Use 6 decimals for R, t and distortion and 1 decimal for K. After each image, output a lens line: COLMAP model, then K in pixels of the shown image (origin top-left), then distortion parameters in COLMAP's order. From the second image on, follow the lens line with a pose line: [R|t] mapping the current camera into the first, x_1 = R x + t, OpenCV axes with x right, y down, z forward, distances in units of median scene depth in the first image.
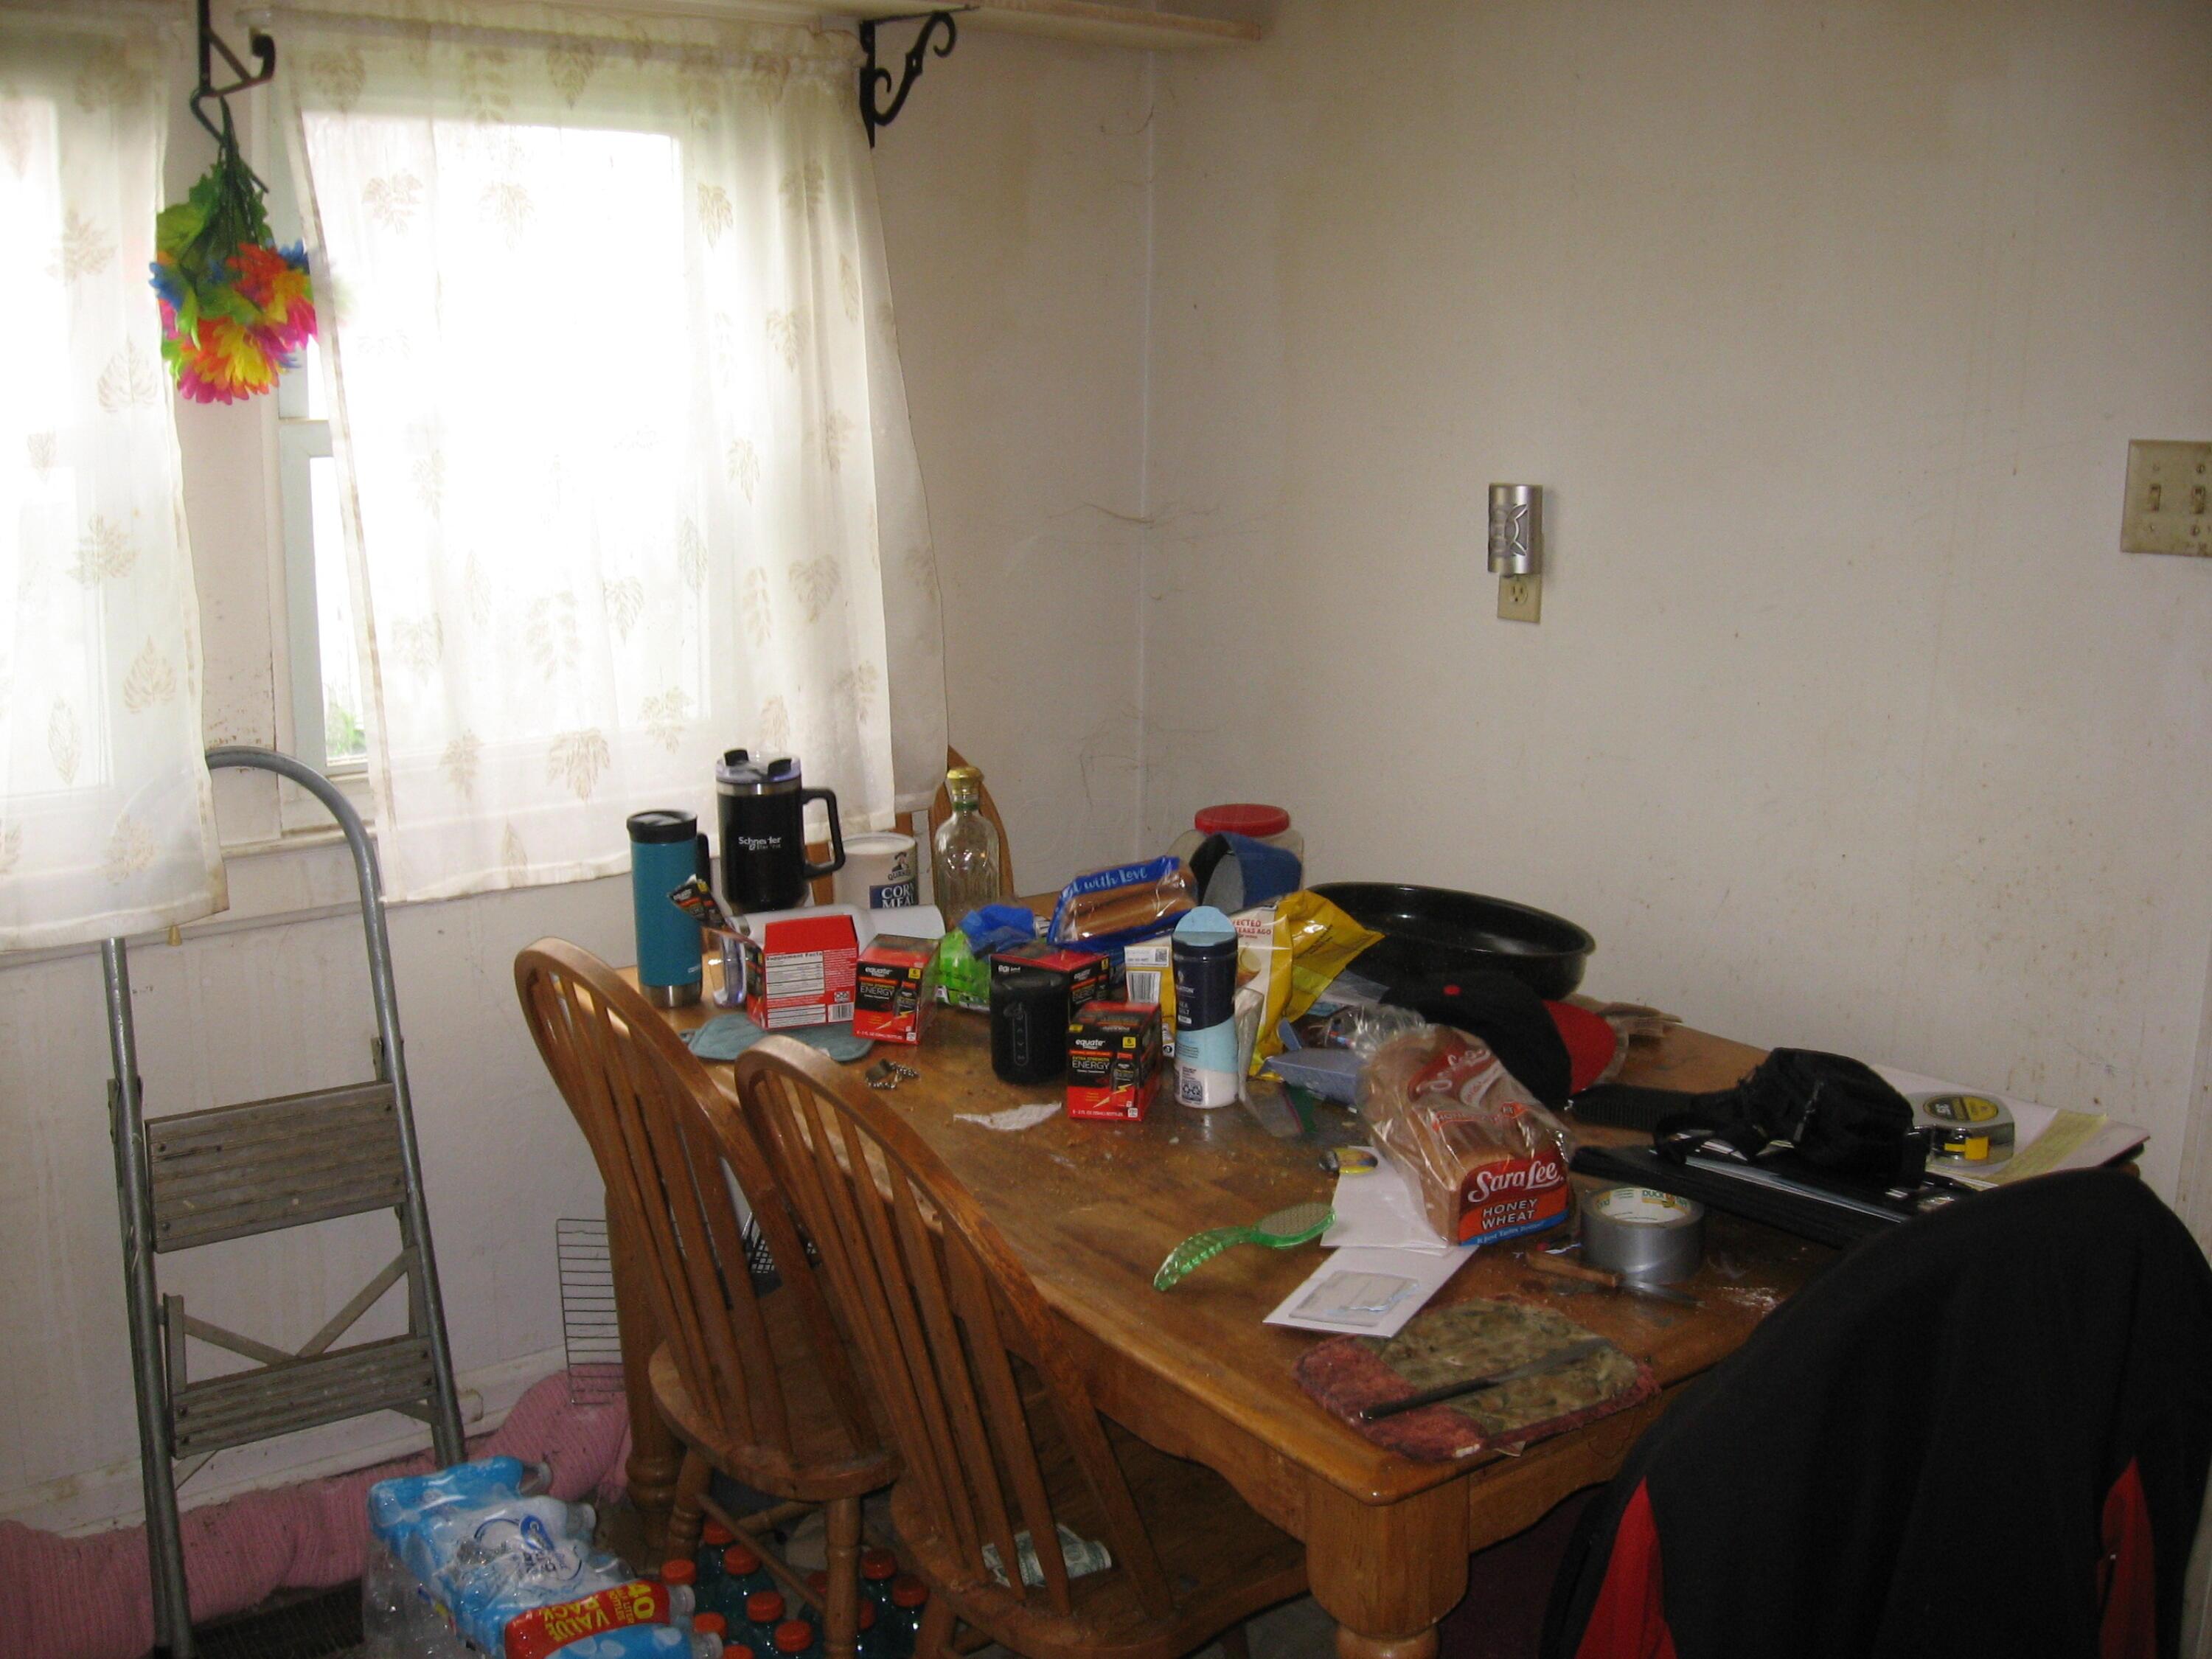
lens RADIAL K [[2283.3, 0, 1080.3], [0, 2283.3, 855.3], [0, 0, 1]] dist [-0.137796, 0.068223]
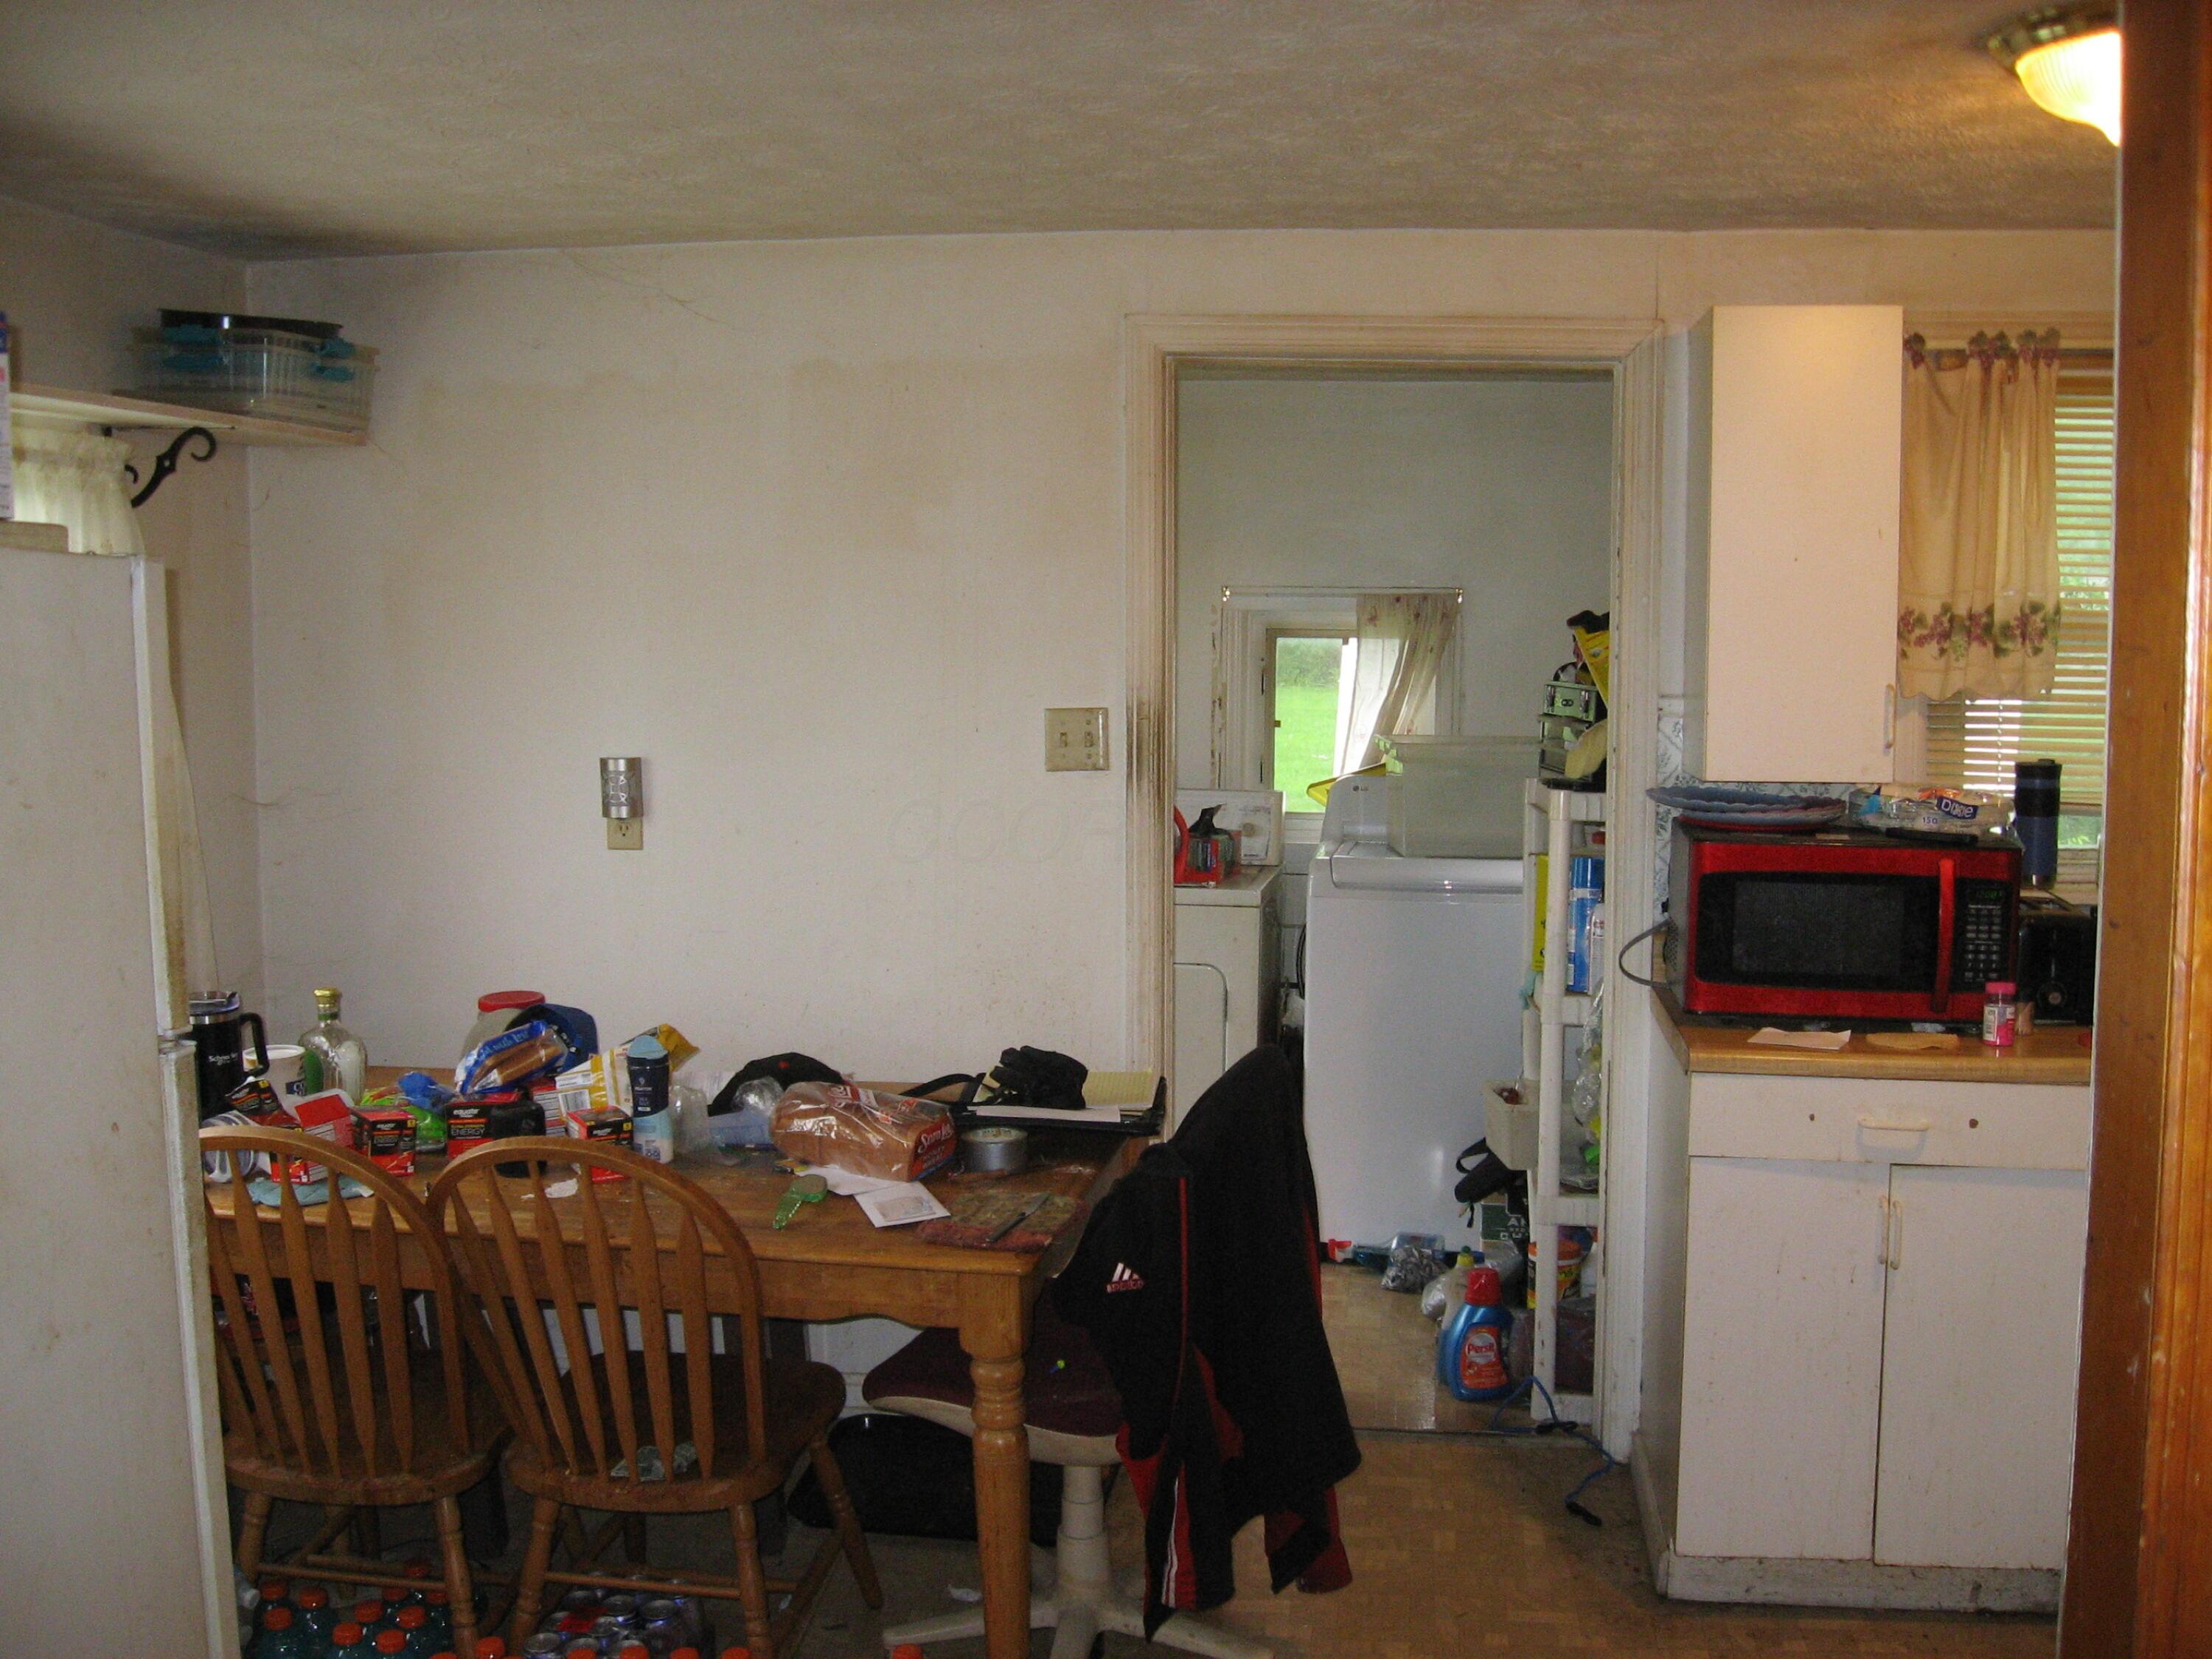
lens RADIAL K [[2283.3, 0, 1080.3], [0, 2283.3, 855.3], [0, 0, 1]] dist [-0.137796, 0.068223]
pose [[0.722120, -0.081287, 0.686976, -0.657325], [0.159239, 0.985936, -0.050723, 0.023061], [-0.673191, 0.146022, 0.724908, -0.285546]]
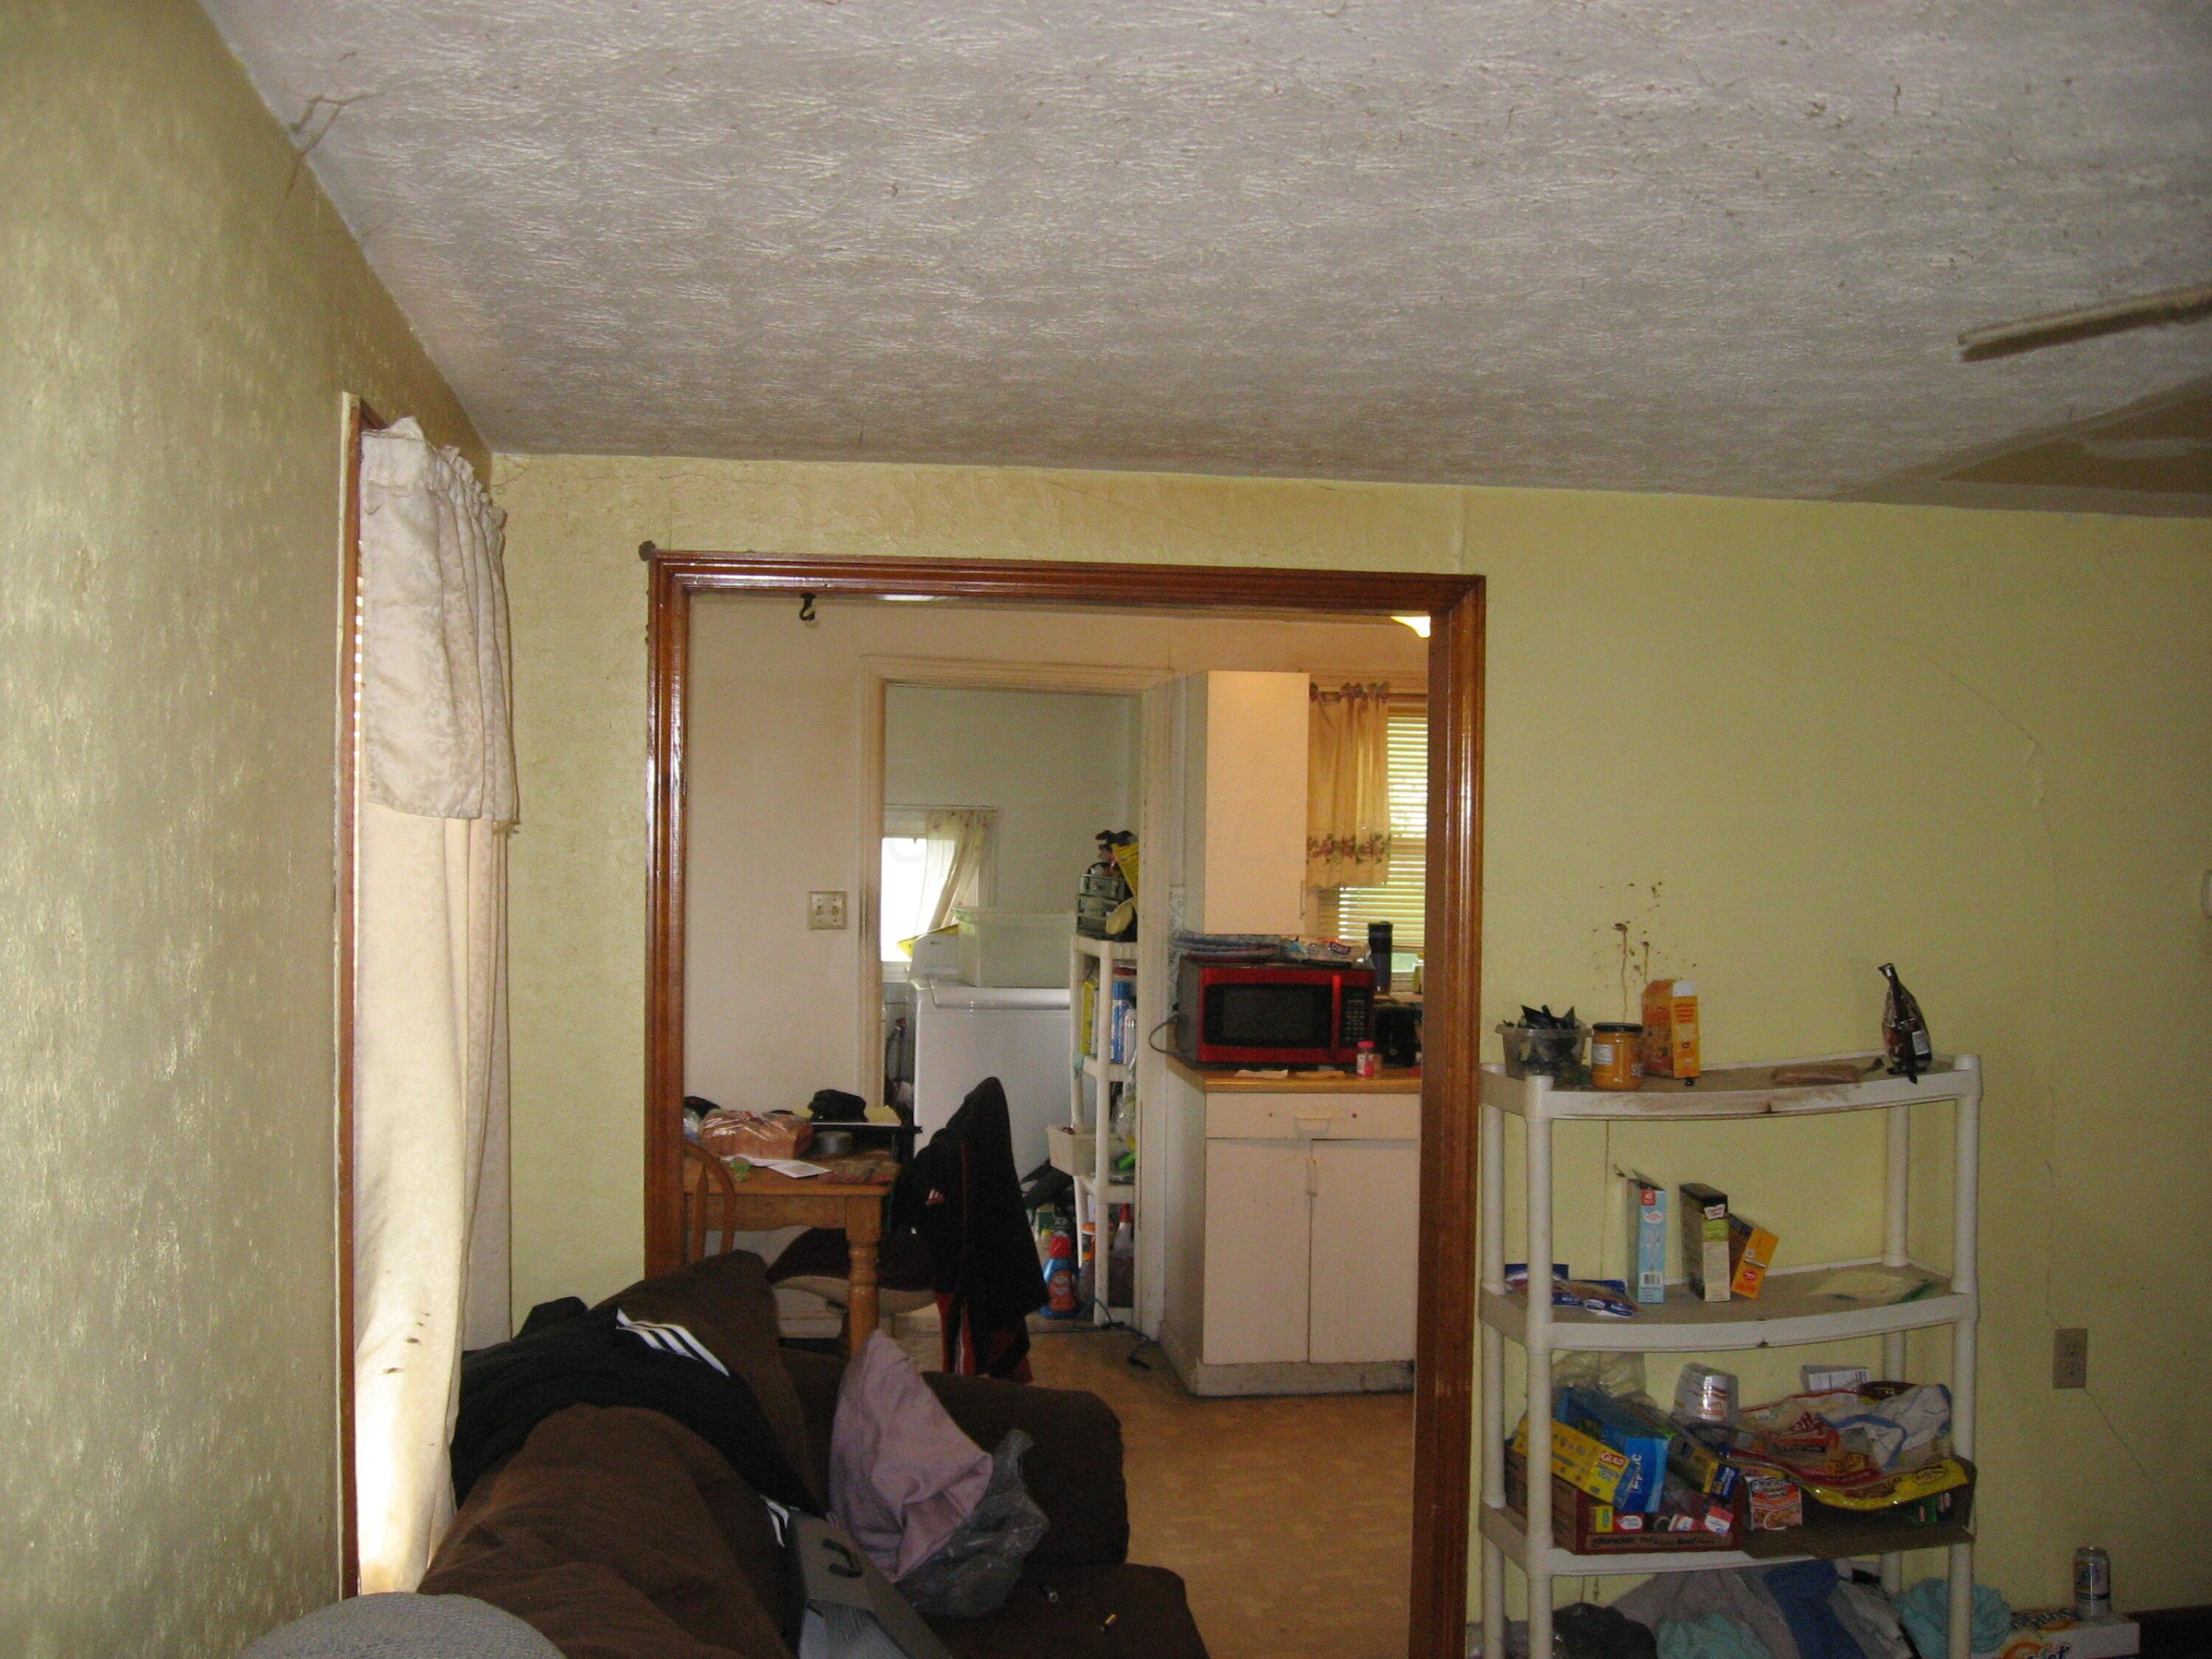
lens RADIAL K [[2283.3, 0, 1080.3], [0, 2283.3, 855.3], [0, 0, 1]] dist [-0.137796, 0.068223]
pose [[0.494382, -0.025319, 0.868876, -1.656703], [0.178807, 0.981161, -0.073149, 0.042930], [-0.850655, 0.191524, 0.489596, -0.669120]]
